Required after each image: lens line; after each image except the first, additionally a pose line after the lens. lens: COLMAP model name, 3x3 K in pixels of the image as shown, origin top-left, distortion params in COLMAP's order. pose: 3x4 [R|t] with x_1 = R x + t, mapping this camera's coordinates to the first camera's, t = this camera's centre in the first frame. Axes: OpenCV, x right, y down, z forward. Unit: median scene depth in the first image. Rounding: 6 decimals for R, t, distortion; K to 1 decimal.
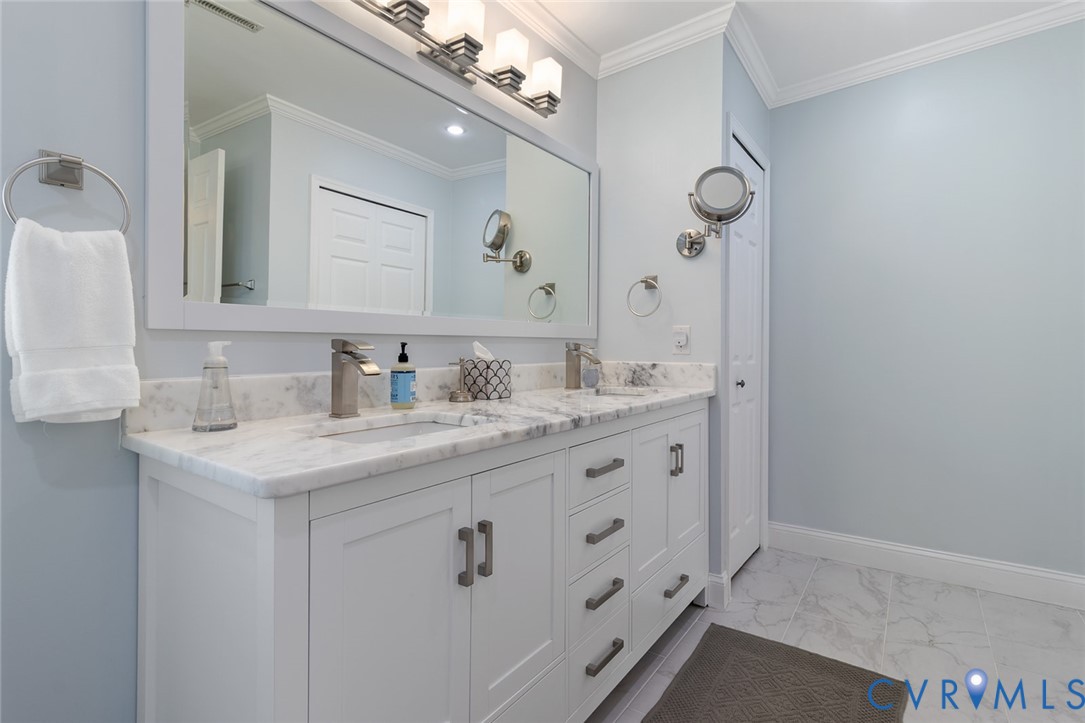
lens RADIAL K [[508.1, 0, 500.2], [0, 508.1, 337.4], [0, 0, 1]] dist [-0.000770, 0.003008]
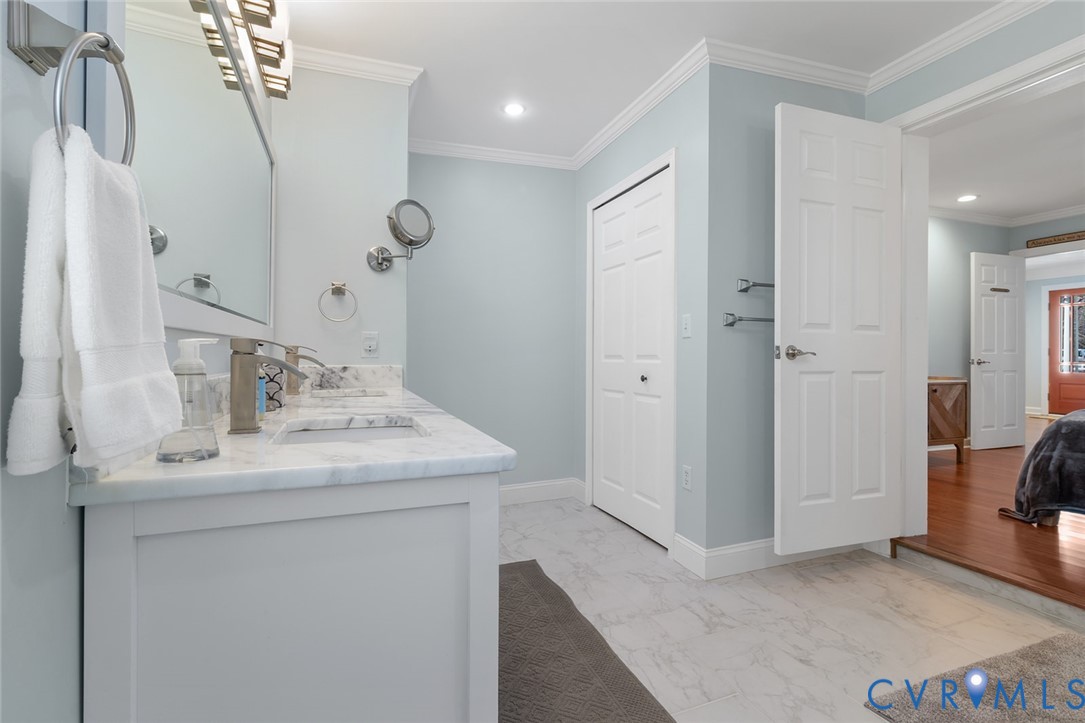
lens RADIAL K [[508.1, 0, 541.9], [0, 508.1, 355.6], [0, 0, 1]] dist [-0.000770, 0.003008]
pose [[0.555869, -0.002995, 0.831265, -0.357859], [-0.017668, 0.999725, 0.015416, 0.004949], [-0.831082, -0.023256, 0.555663, 0.069440]]
